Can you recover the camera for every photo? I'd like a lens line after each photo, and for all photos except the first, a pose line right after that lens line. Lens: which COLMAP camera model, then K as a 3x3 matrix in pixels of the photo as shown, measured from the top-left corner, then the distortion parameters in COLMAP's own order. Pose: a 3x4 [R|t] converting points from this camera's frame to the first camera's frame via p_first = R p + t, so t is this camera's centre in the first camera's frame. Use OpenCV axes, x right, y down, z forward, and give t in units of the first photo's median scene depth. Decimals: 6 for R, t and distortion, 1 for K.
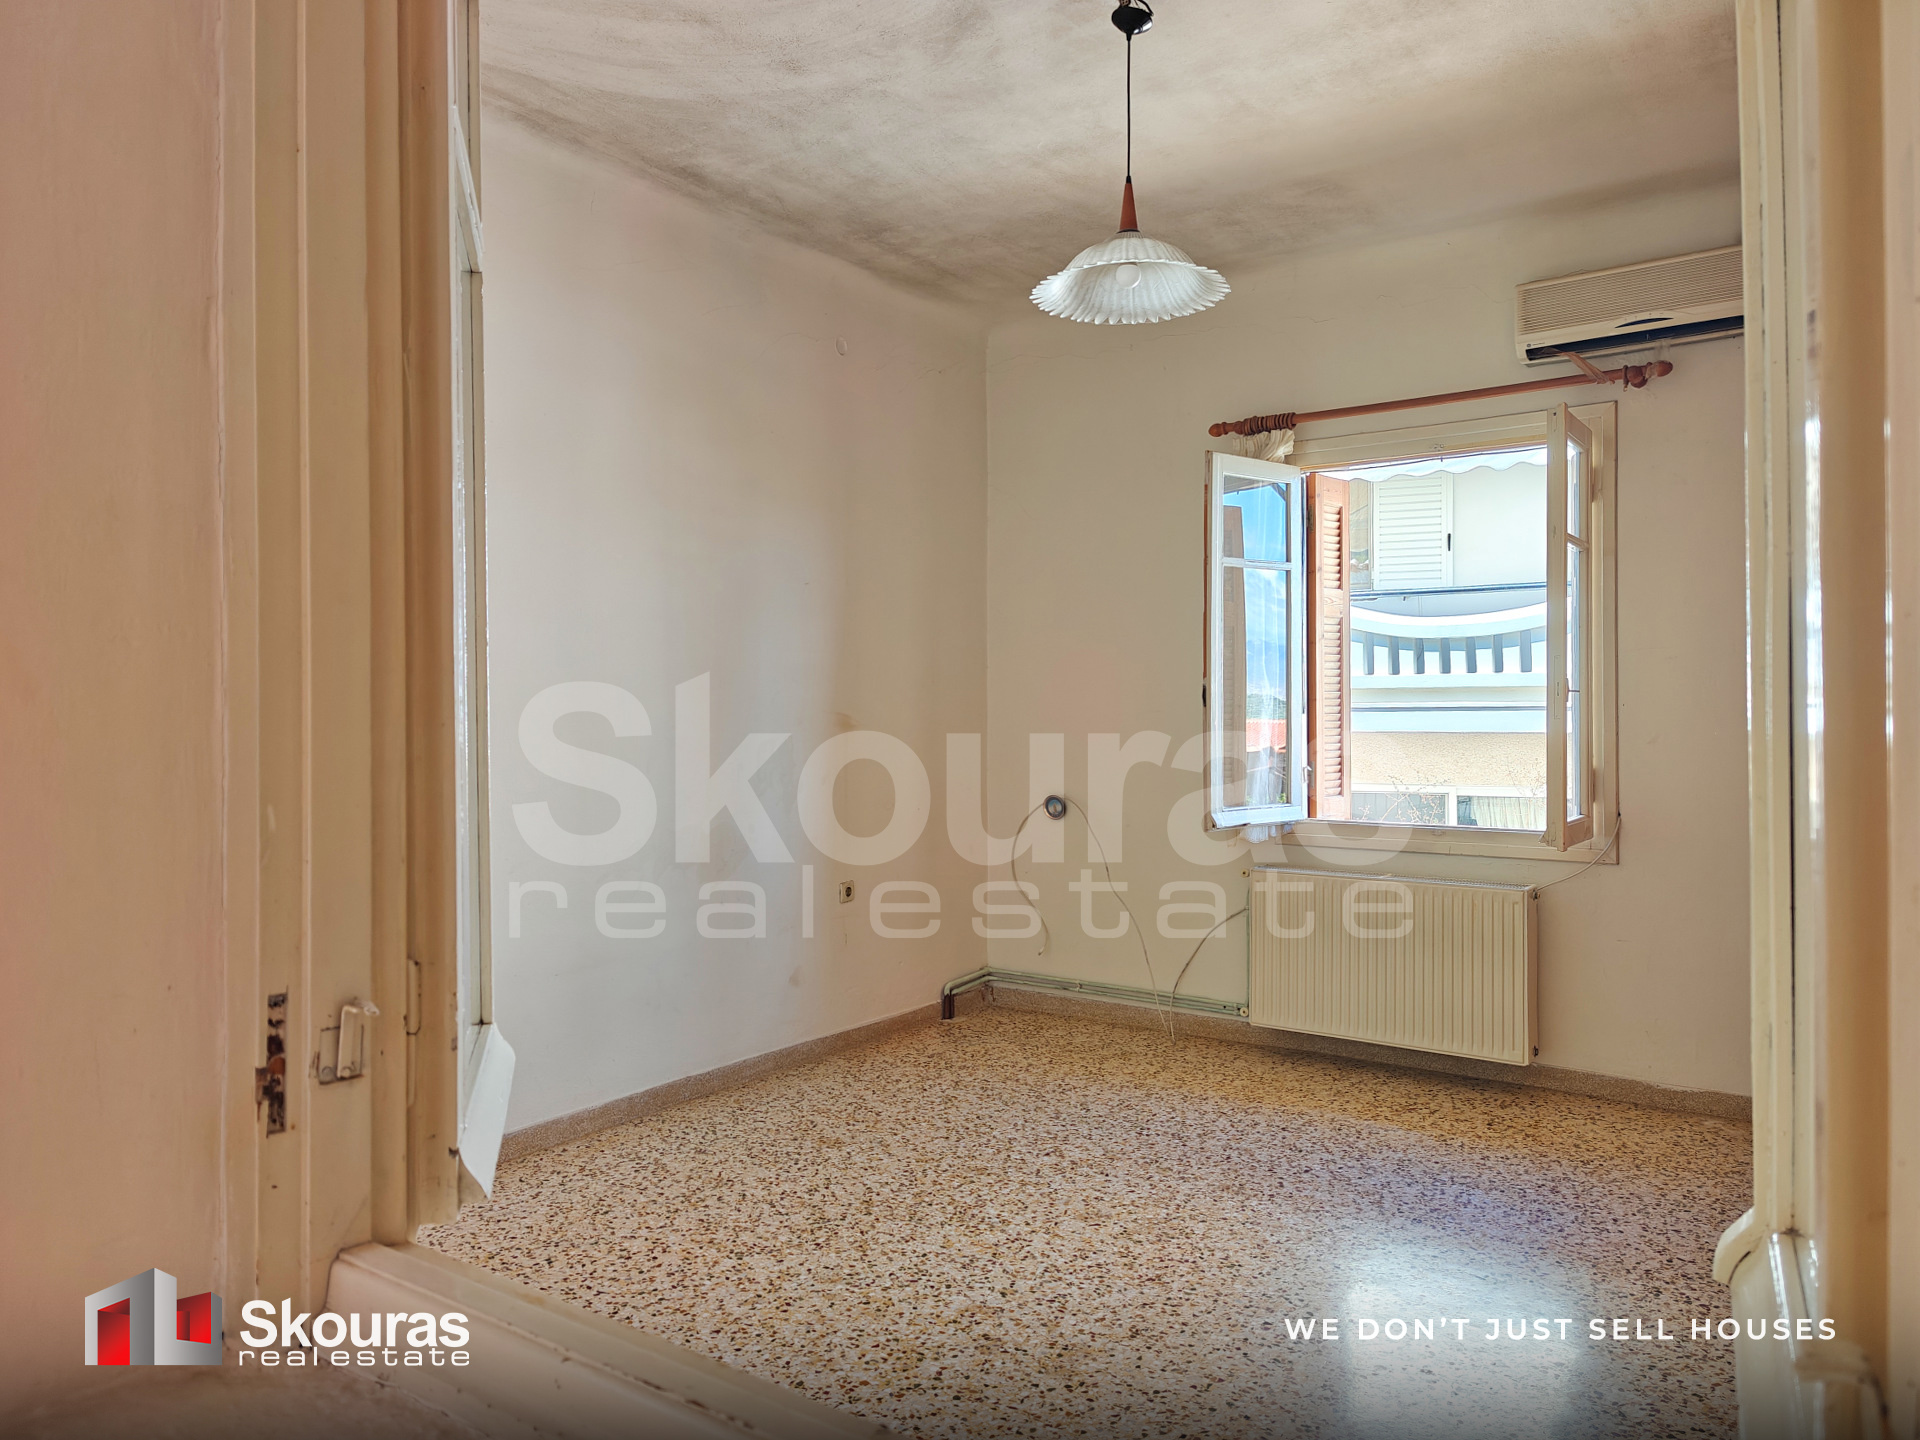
lens RADIAL K [[1294.5, 0, 955.2], [0, 1294.5, 715.7], [0, 0, 1]] dist [0.029948, -0.041814]
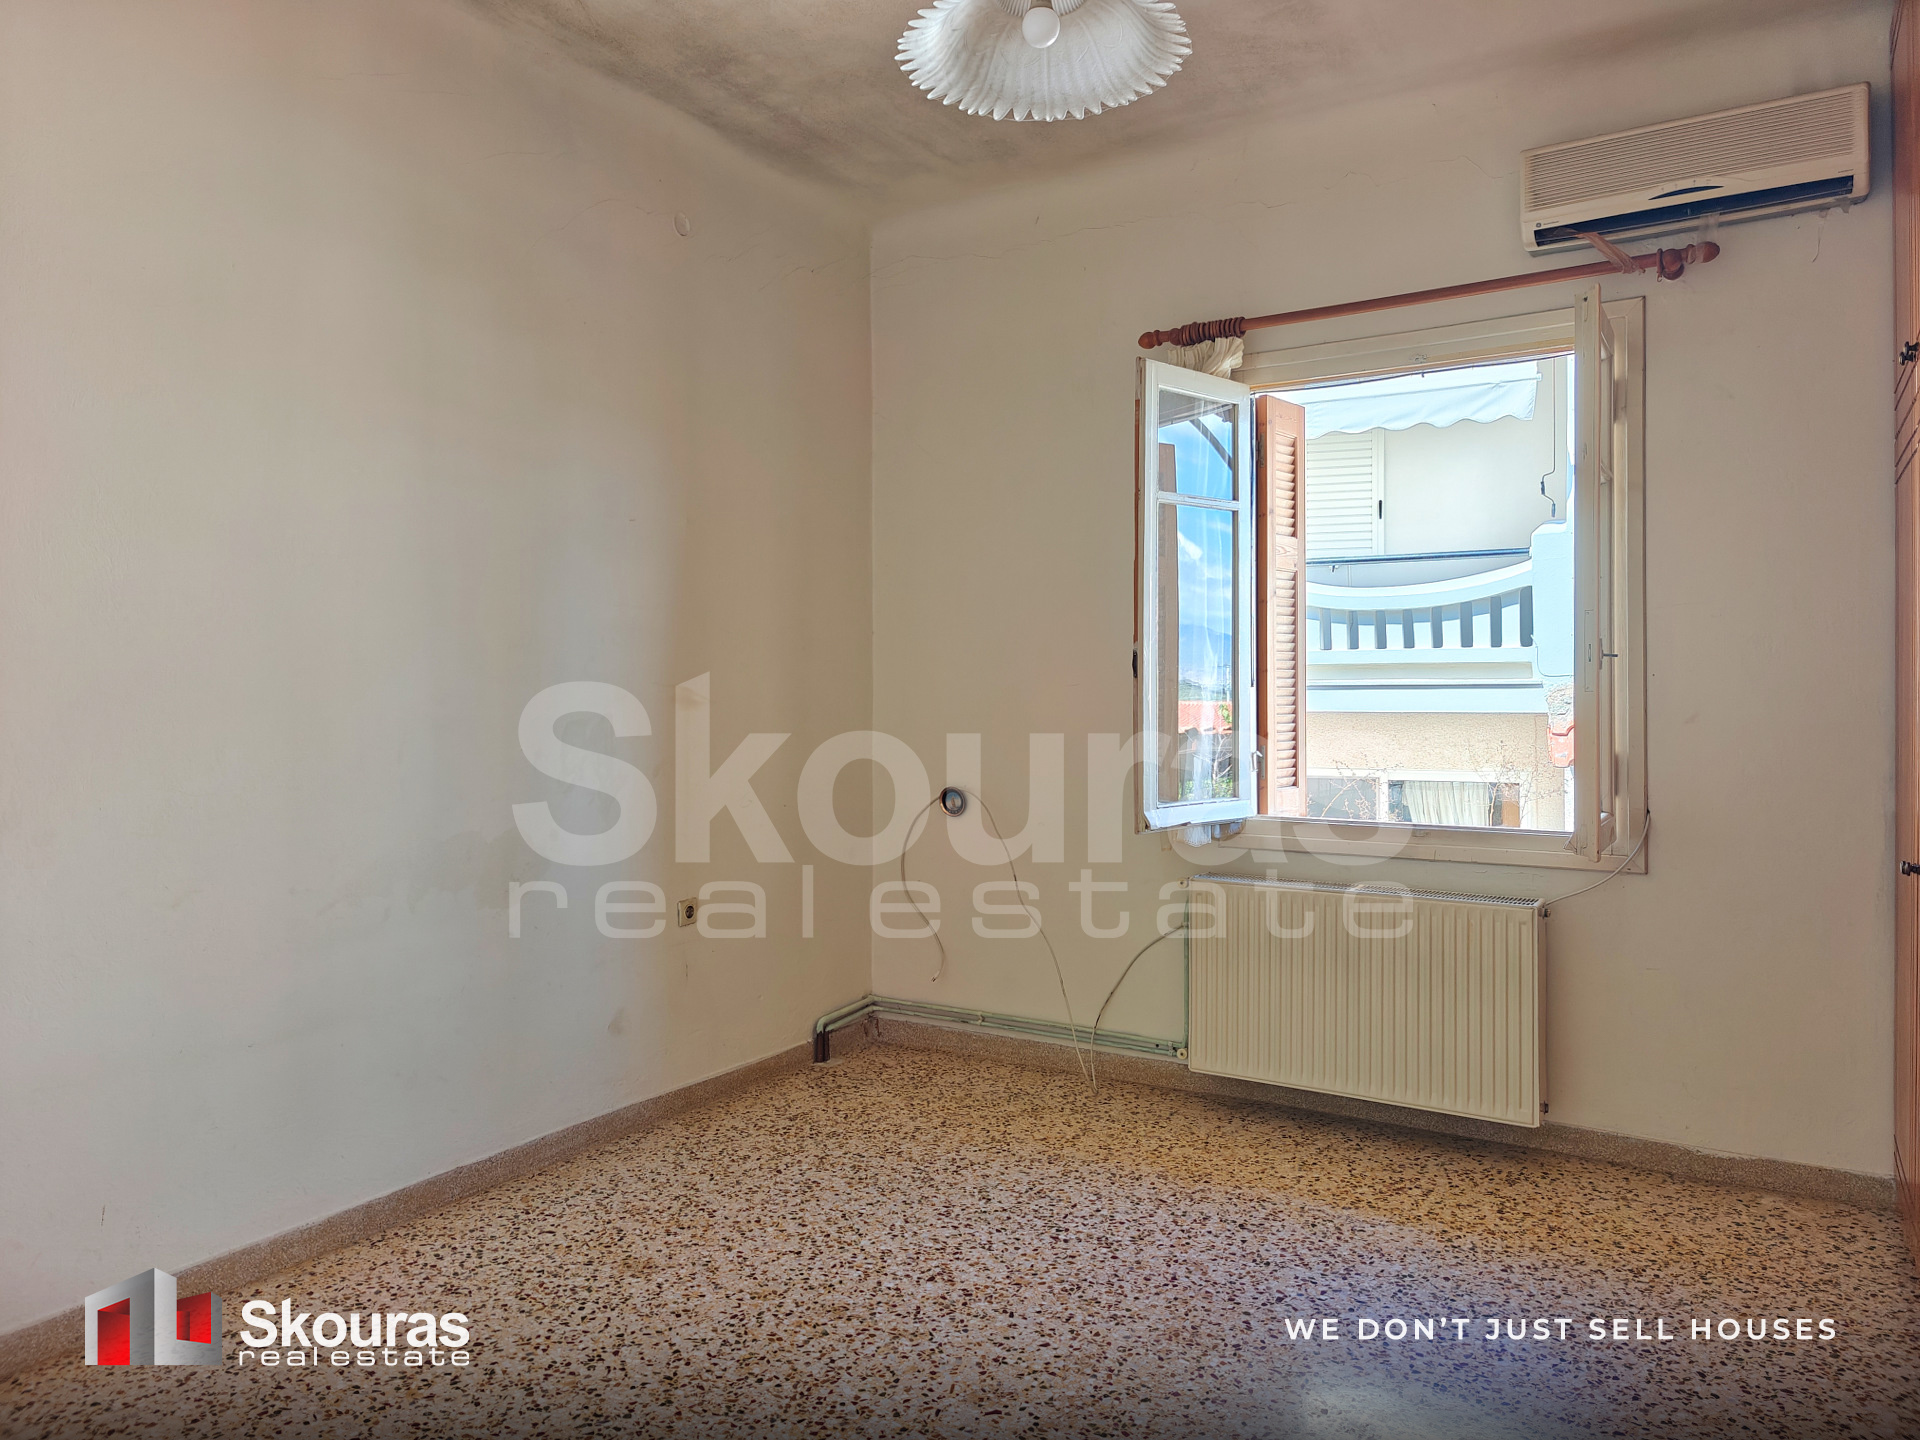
lens RADIAL K [[1294.5, 0, 943.1], [0, 1294.5, 694.9], [0, 0, 1]] dist [0.029948, -0.041814]
pose [[0.998303, 0.000515, 0.058229, 0.029523], [-0.000411, 0.999998, -0.001796, 0.005539], [-0.058230, 0.001769, 0.998302, 0.224764]]
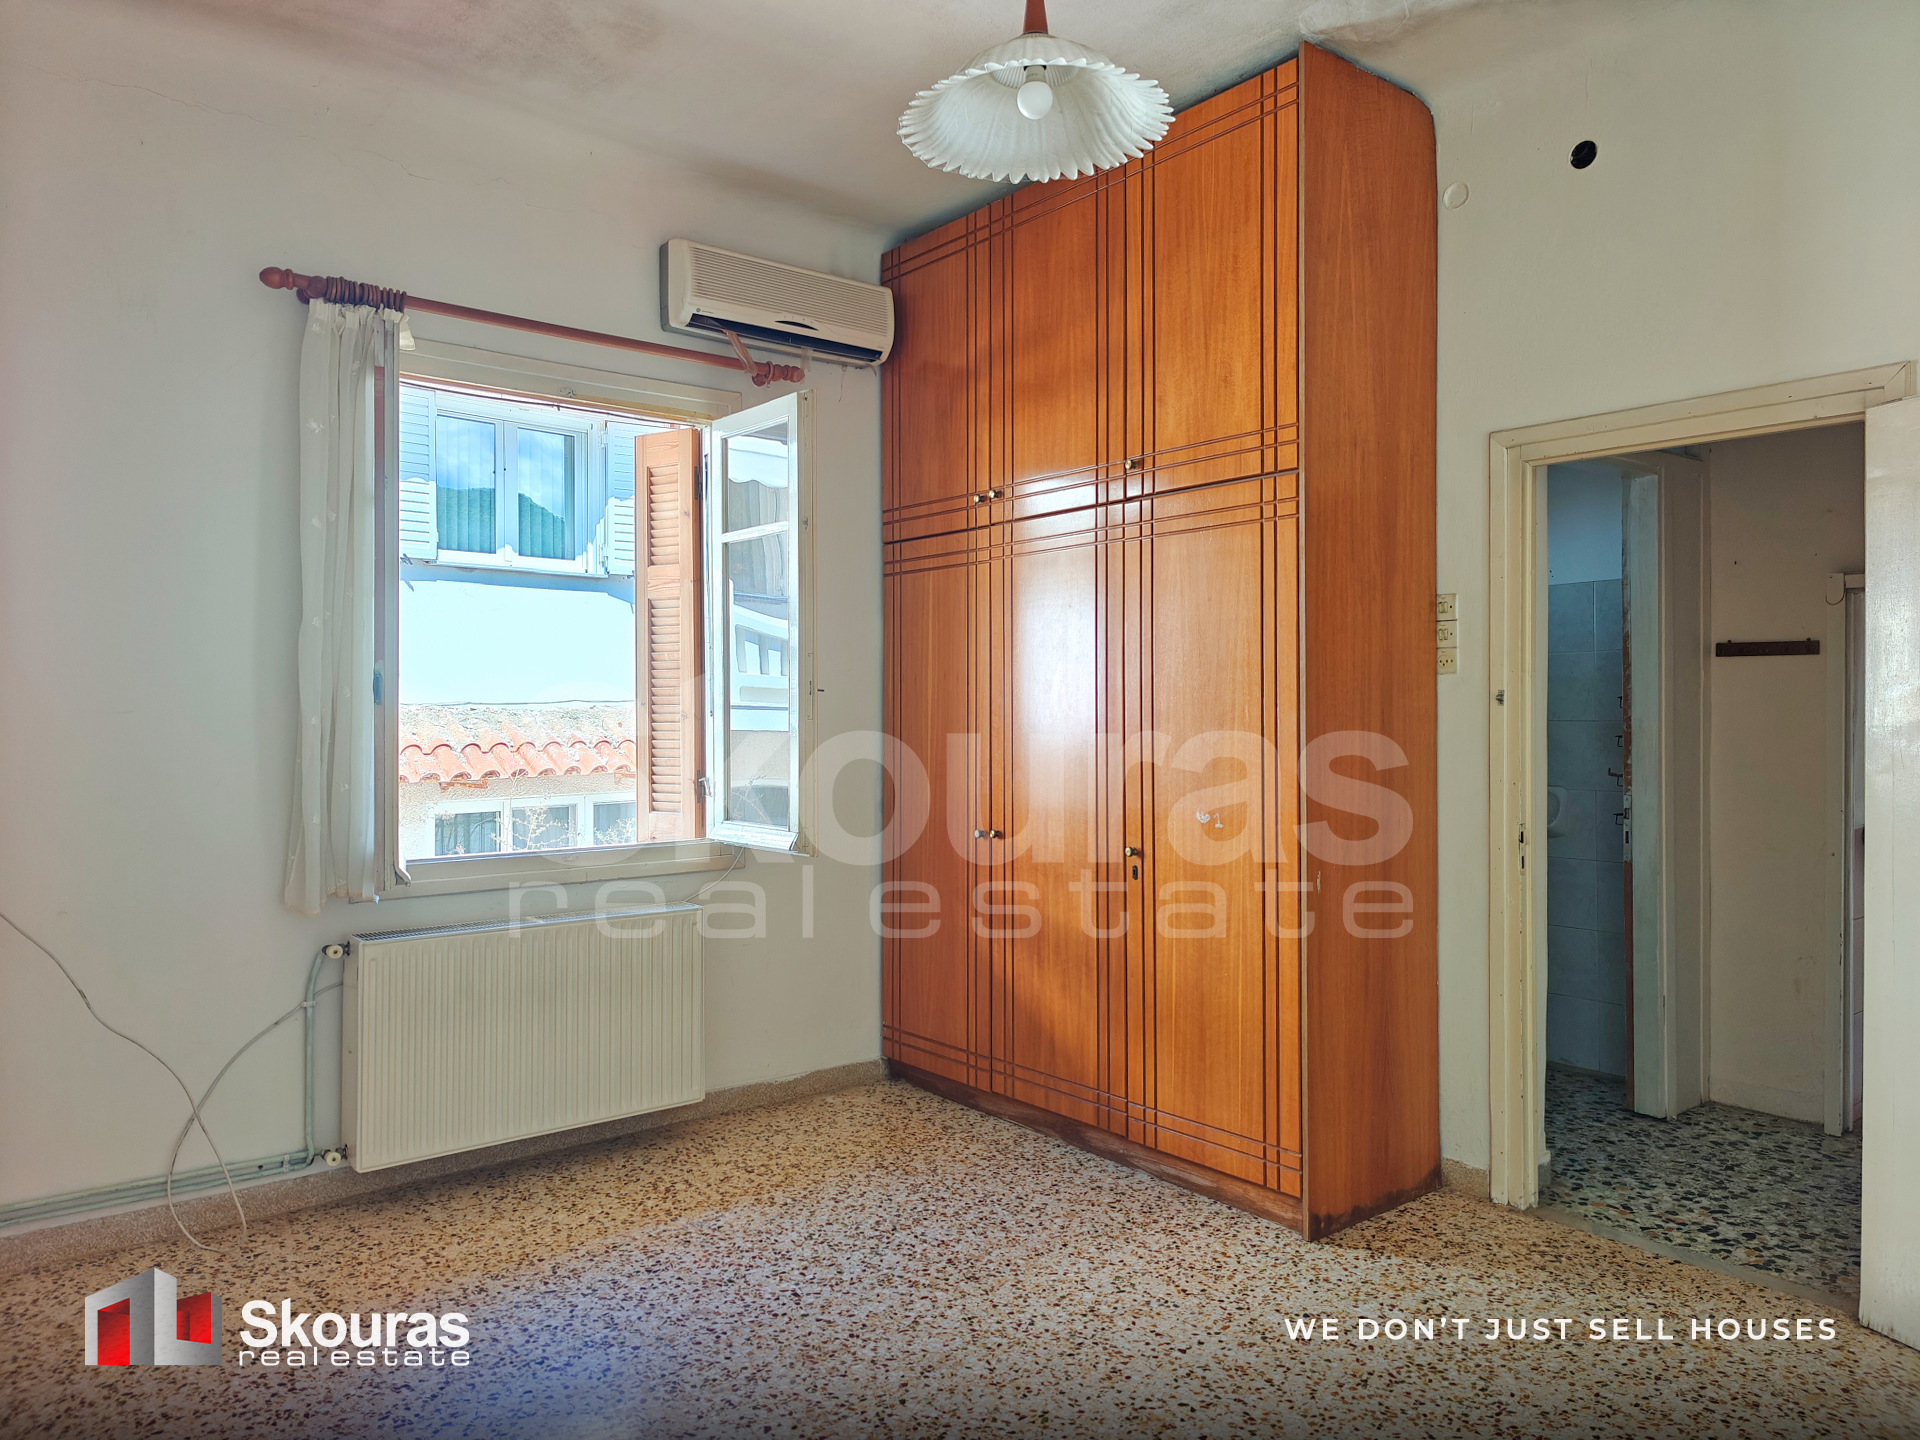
lens RADIAL K [[1294.5, 0, 971.8], [0, 1294.5, 713.9], [0, 0, 1]] dist [0.029948, -0.041814]
pose [[0.267926, -0.002680, 0.963436, -0.384705], [0.002919, 0.999994, 0.001970, -0.002791], [-0.963435, 0.002284, 0.267933, 0.572891]]
